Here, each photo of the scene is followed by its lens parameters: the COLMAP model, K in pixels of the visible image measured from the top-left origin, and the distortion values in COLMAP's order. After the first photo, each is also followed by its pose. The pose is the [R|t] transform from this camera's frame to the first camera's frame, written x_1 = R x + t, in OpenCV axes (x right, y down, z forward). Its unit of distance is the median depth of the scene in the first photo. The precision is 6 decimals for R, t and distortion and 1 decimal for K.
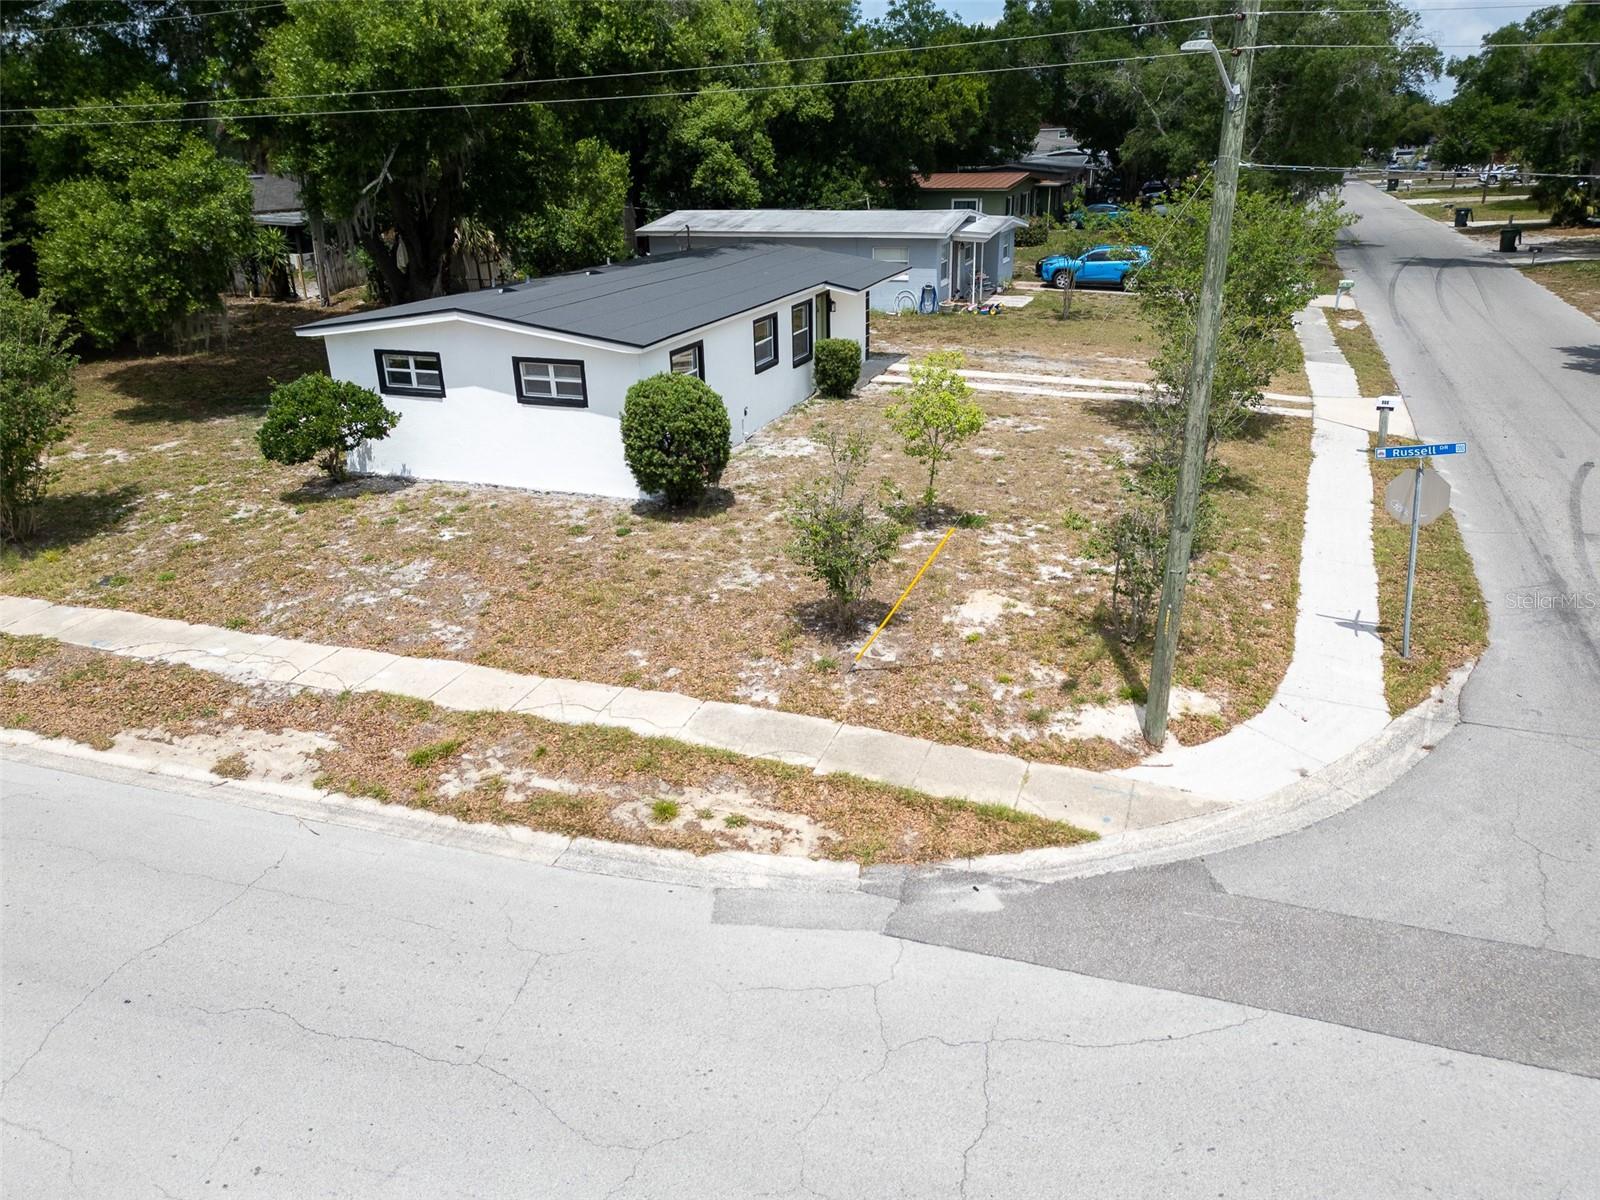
lens RADIAL K [[1135.5, 0, 810.9], [0, 1135.5, 591.1], [0, 0, 1]] dist [0.094052, -0.102100]
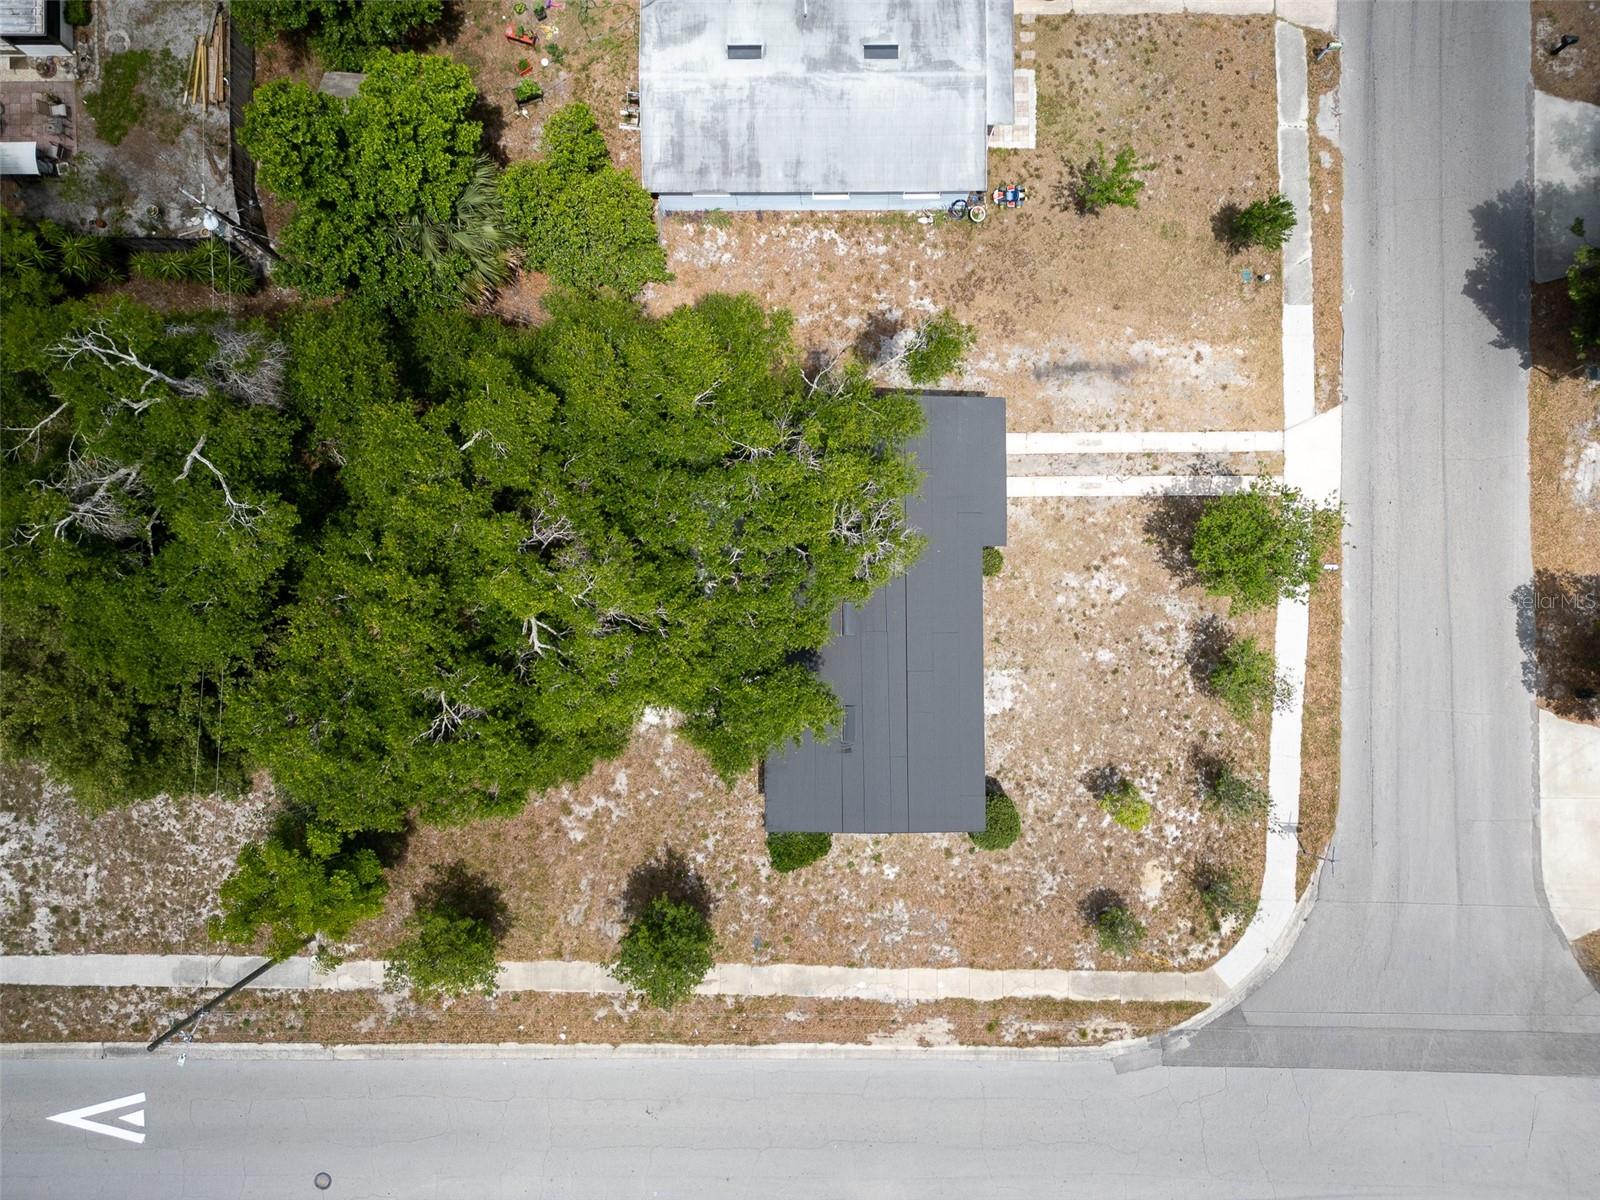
lens RADIAL K [[1135.5, 0, 810.9], [0, 1135.5, 591.1], [0, 0, 1]] dist [0.094052, -0.102100]
pose [[0.941580, -0.334682, 0.037619, -0.457486], [0.102913, 0.392273, 0.914074, -2.759435], [-0.320681, -0.856802, 0.403800, 0.823821]]
